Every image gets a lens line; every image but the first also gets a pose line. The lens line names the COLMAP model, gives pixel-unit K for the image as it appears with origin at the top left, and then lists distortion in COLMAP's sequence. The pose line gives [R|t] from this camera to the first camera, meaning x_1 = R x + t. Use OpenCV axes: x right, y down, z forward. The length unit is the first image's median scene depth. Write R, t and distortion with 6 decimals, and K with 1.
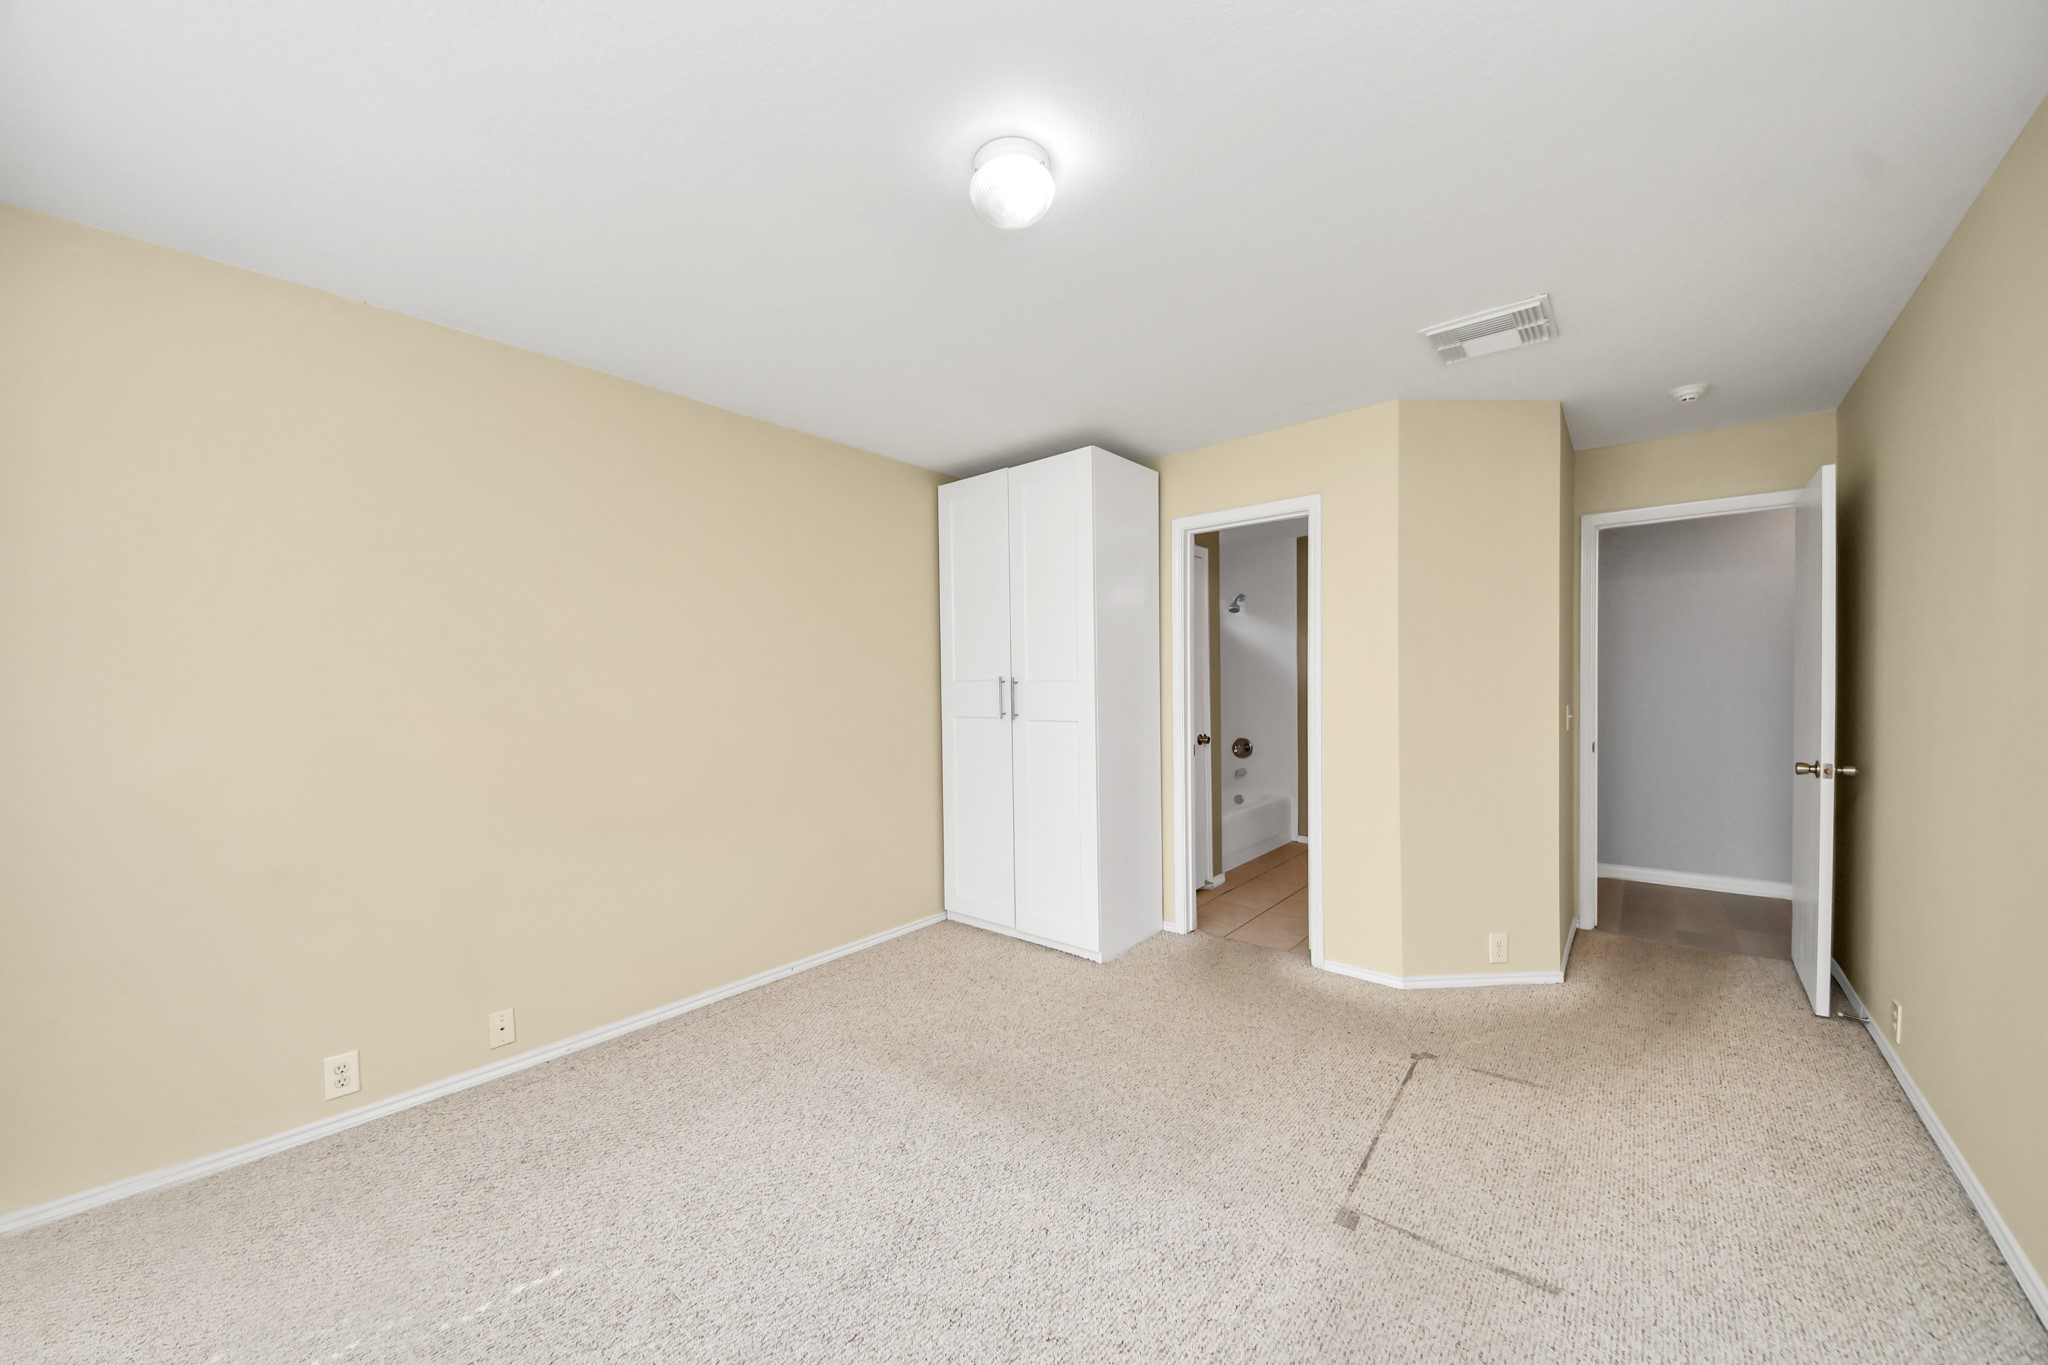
lens RADIAL K [[731.7, 0, 1018.5], [0, 731.7, 685.3], [0, 0, 1]] dist [0.000517, -0.000068]
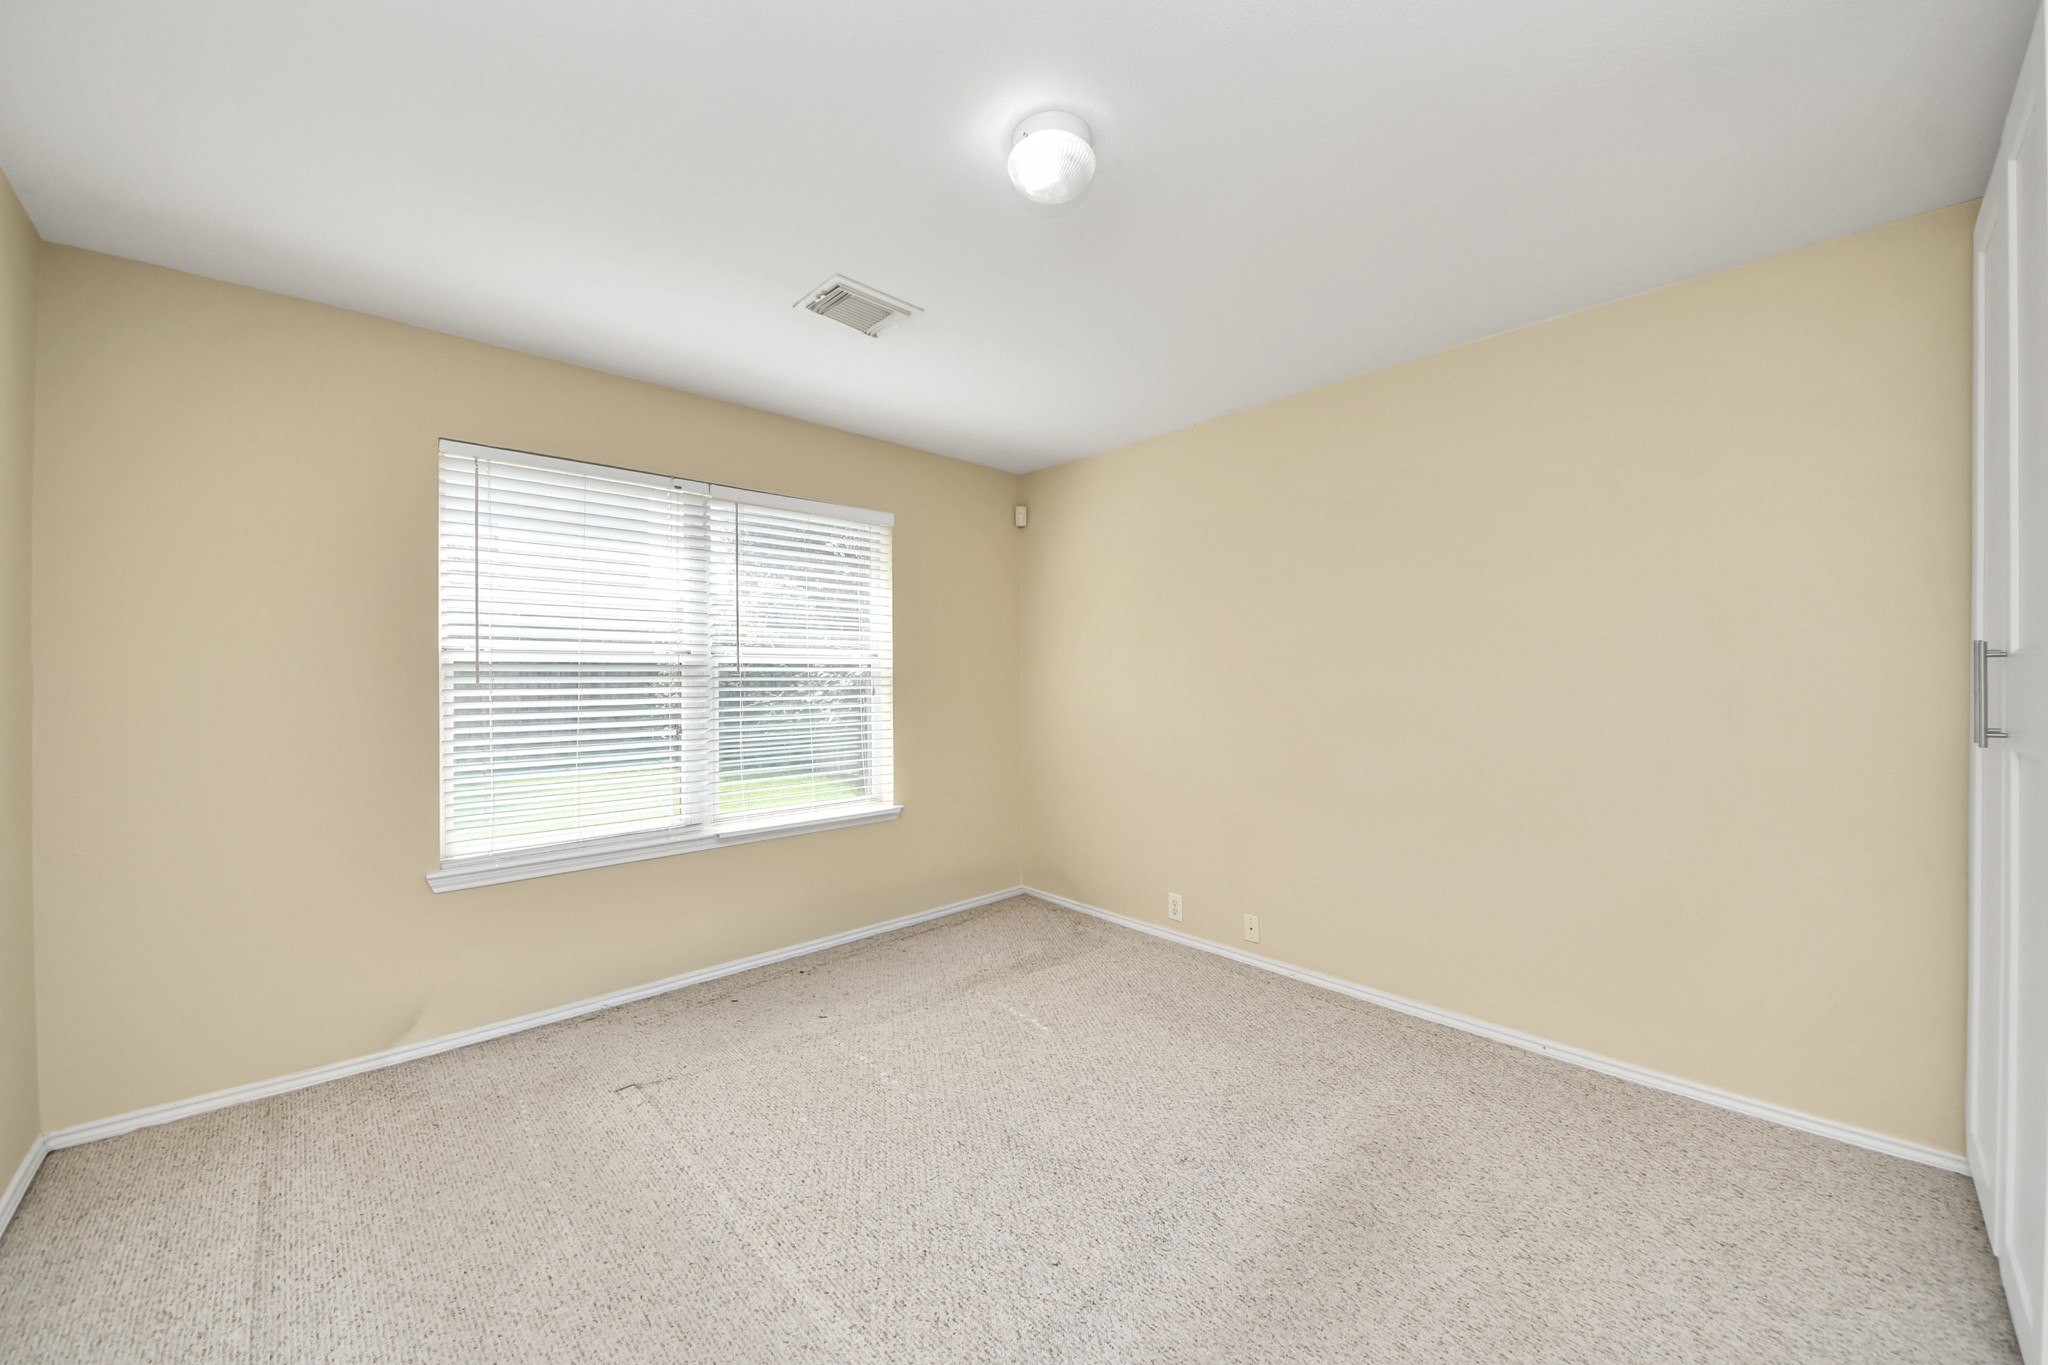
lens RADIAL K [[731.7, 0, 1018.5], [0, 731.7, 685.3], [0, 0, 1]] dist [0.000517, -0.000068]
pose [[-0.089344, 0.027066, -0.995633, 0.649394], [-0.003123, 0.999618, 0.027455, -0.006865], [0.995996, 0.005563, -0.089225, 0.710505]]
